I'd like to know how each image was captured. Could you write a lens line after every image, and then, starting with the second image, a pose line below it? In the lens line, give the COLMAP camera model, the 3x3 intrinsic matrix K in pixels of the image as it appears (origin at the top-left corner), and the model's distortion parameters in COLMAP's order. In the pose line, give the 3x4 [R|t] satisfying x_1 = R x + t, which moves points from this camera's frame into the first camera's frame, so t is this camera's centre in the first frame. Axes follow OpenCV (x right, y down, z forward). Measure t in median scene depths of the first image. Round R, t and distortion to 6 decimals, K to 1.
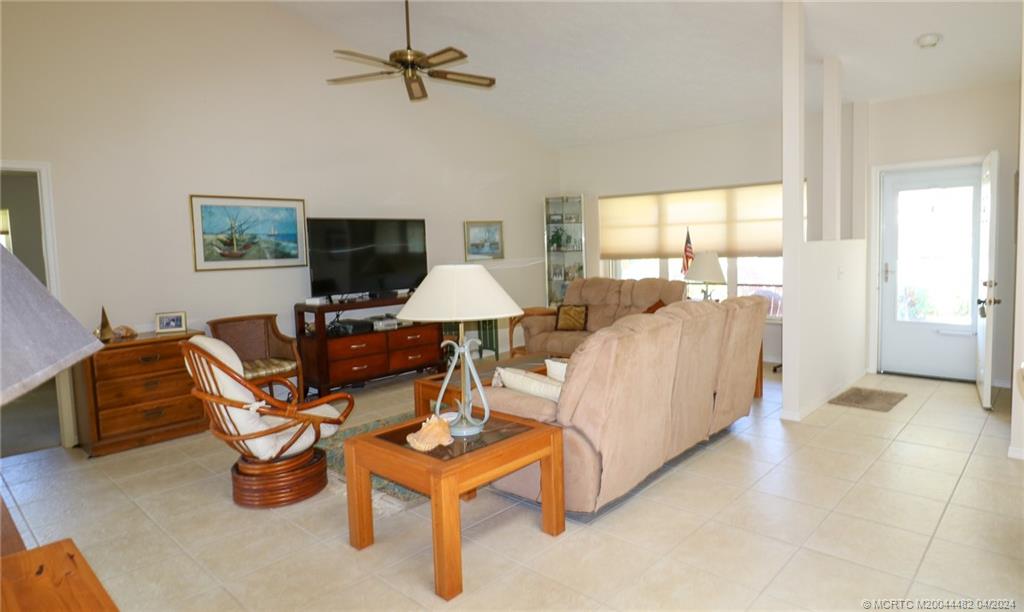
lens RADIAL K [[586.8, 0, 582.0], [0, 586.8, 284.7], [0, 0, 1]] dist [-0.000848, -0.000265]
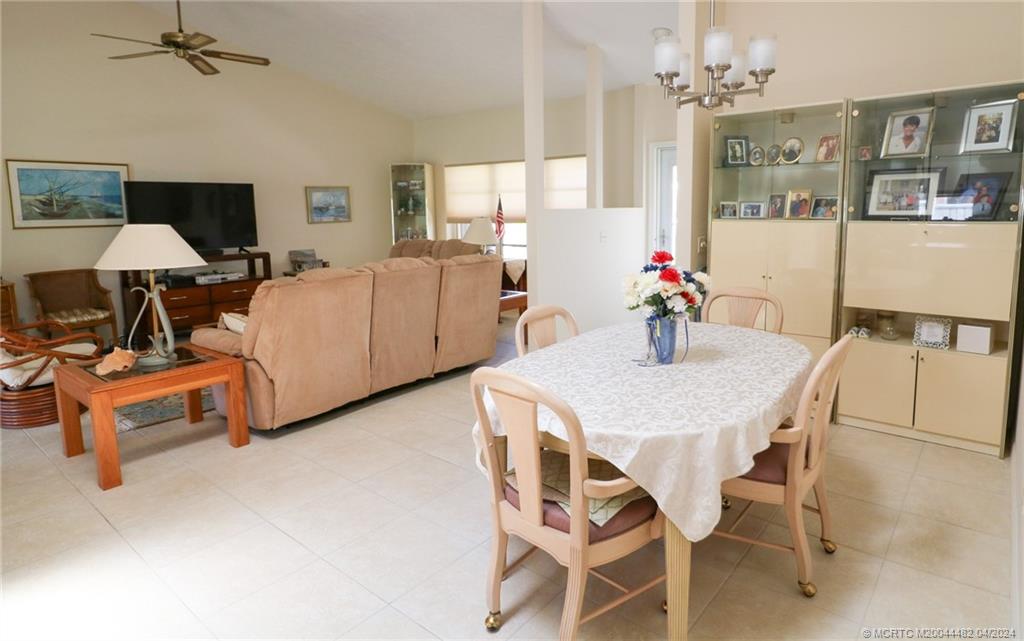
lens RADIAL K [[570.2, 0, 564.1], [0, 570.2, 276.7], [0, 0, 1]] dist [-0.001274, -0.007980]
pose [[0.999057, 0.009378, 0.042386, 0.325624], [-0.011448, 0.998741, 0.048846, 0.003729], [-0.041874, -0.049286, 0.997907, -0.109550]]
